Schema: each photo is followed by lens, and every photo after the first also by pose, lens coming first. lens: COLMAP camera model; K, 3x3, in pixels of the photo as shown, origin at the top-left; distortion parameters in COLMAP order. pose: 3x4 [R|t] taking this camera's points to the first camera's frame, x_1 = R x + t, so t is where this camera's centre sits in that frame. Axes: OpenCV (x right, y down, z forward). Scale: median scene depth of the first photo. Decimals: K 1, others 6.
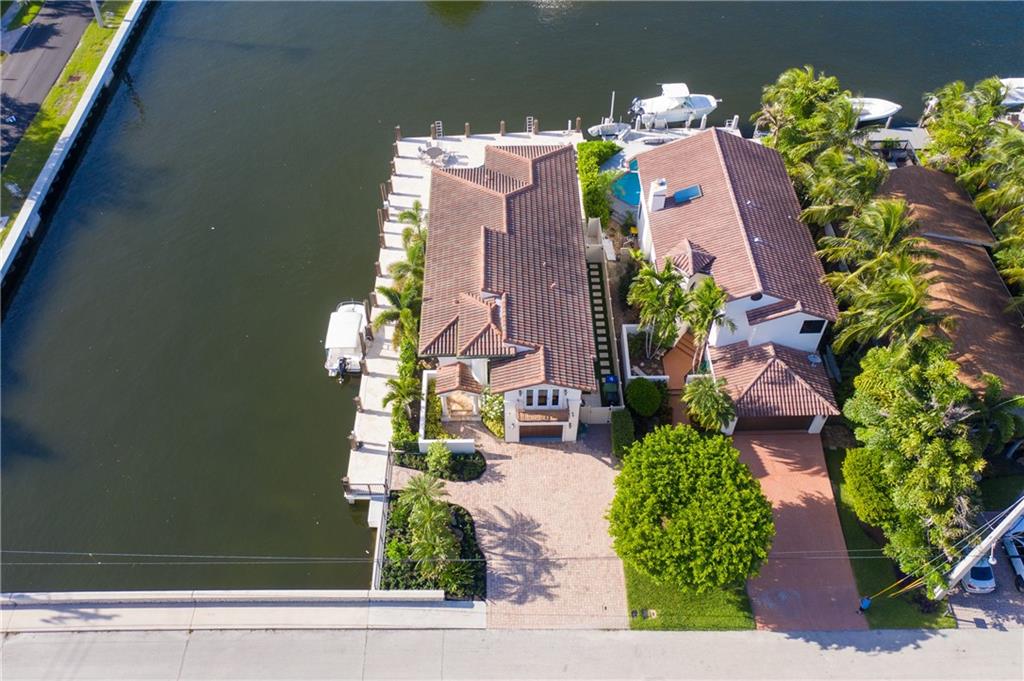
lens RADIAL K [[808.3, 0, 513.1], [0, 808.3, 347.7], [0, 0, 1]] dist [-0.003896, 0.005698]
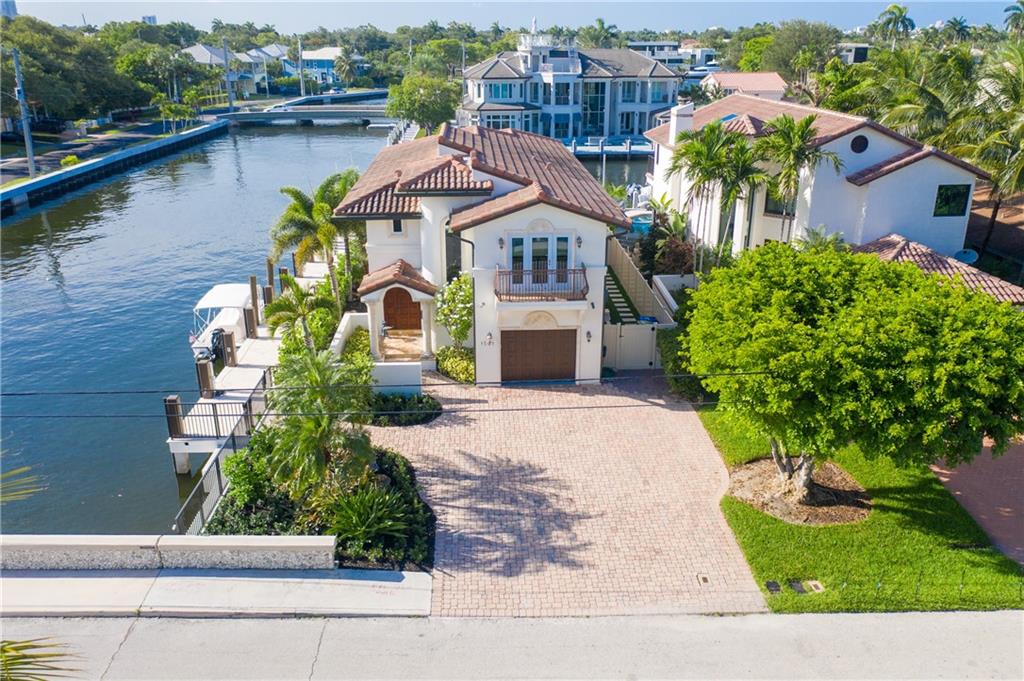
lens RADIAL K [[808.3, 0, 510.9], [0, 808.3, 337.4], [0, 0, 1]] dist [-0.003896, 0.005698]
pose [[0.999504, -0.008435, 0.030339, -0.002468], [0.022470, 0.866024, -0.499498, 0.390292], [-0.022062, 0.499932, 0.865784, 0.511646]]
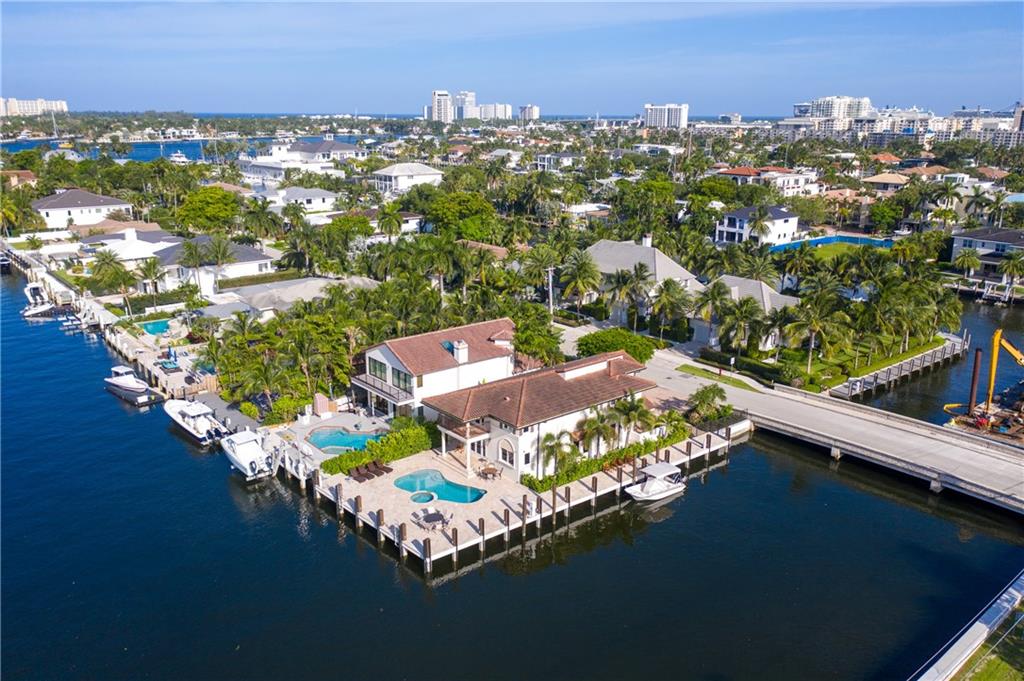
lens RADIAL K [[808.3, 0, 504.6], [0, 808.3, 336.3], [0, 0, 1]] dist [-0.003896, 0.005698]
pose [[-0.618664, -0.204539, 0.758563, -1.123793], [0.603117, 0.495114, 0.625389, -1.222991], [-0.503492, 0.844409, -0.182948, 1.354712]]
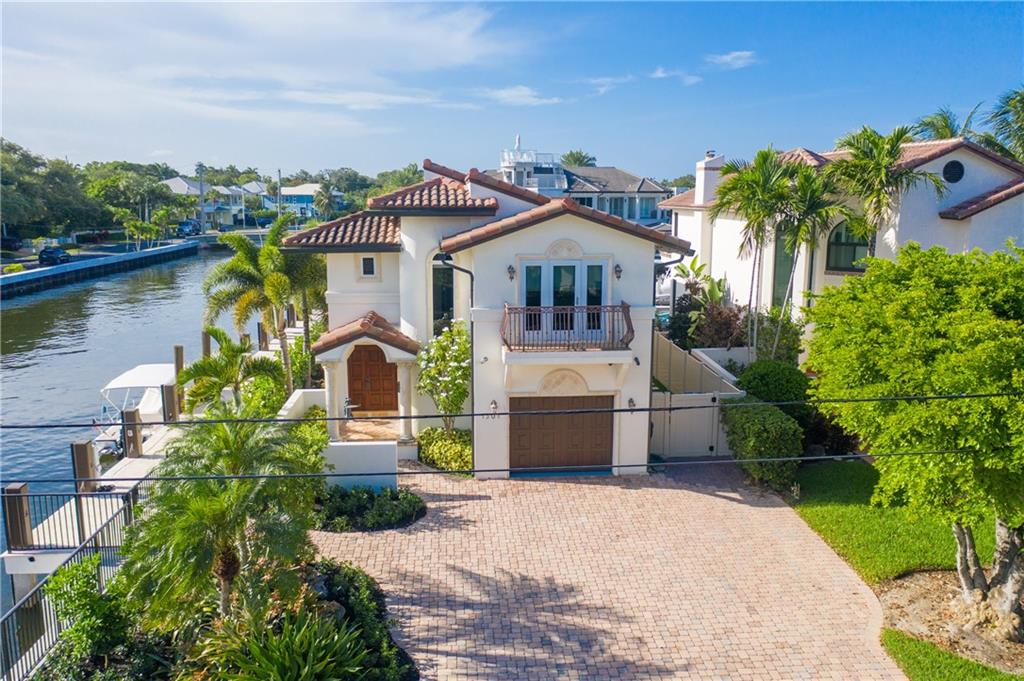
lens RADIAL K [[808.3, 0, 511.0], [0, 808.3, 338.9], [0, 0, 1]] dist [-0.003896, 0.005698]
pose [[0.998128, -0.005385, 0.060914, -0.016459], [0.043284, 0.765860, -0.641548, 0.339522], [-0.043197, 0.642984, 0.764660, 0.675596]]
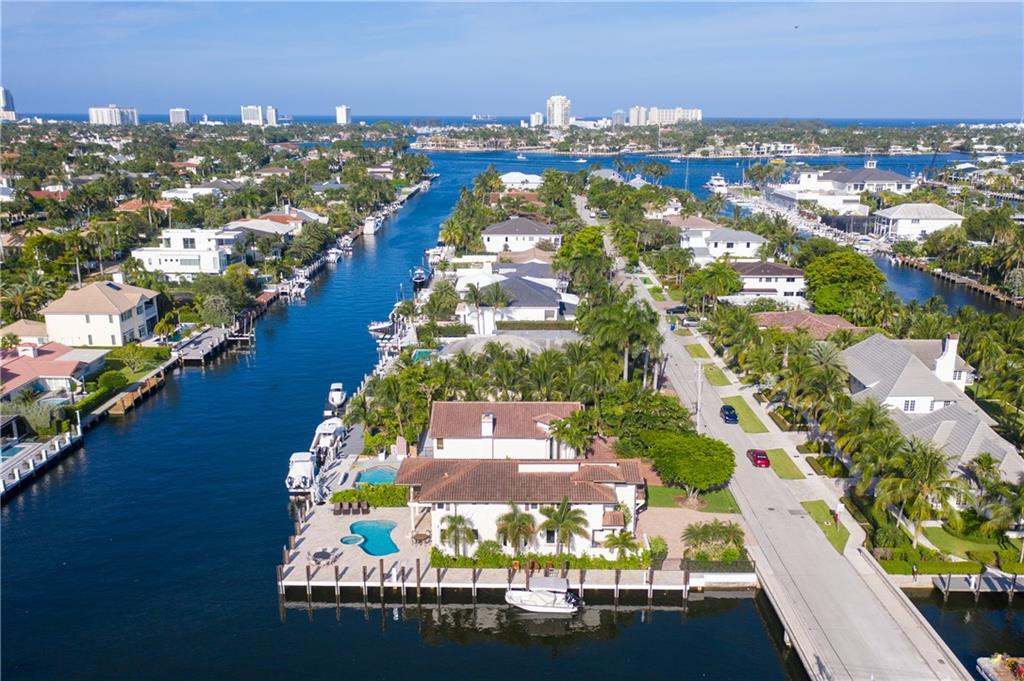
lens RADIAL K [[924.4, 0, 514.3], [0, 924.4, 400.7], [0, 0, 1]] dist [-0.007698, 0.012249]
pose [[0.023169, -0.286111, 0.957916, -1.687717], [0.766852, 0.619830, 0.166583, -0.529991], [-0.641406, 0.730720, 0.233766, 0.579284]]
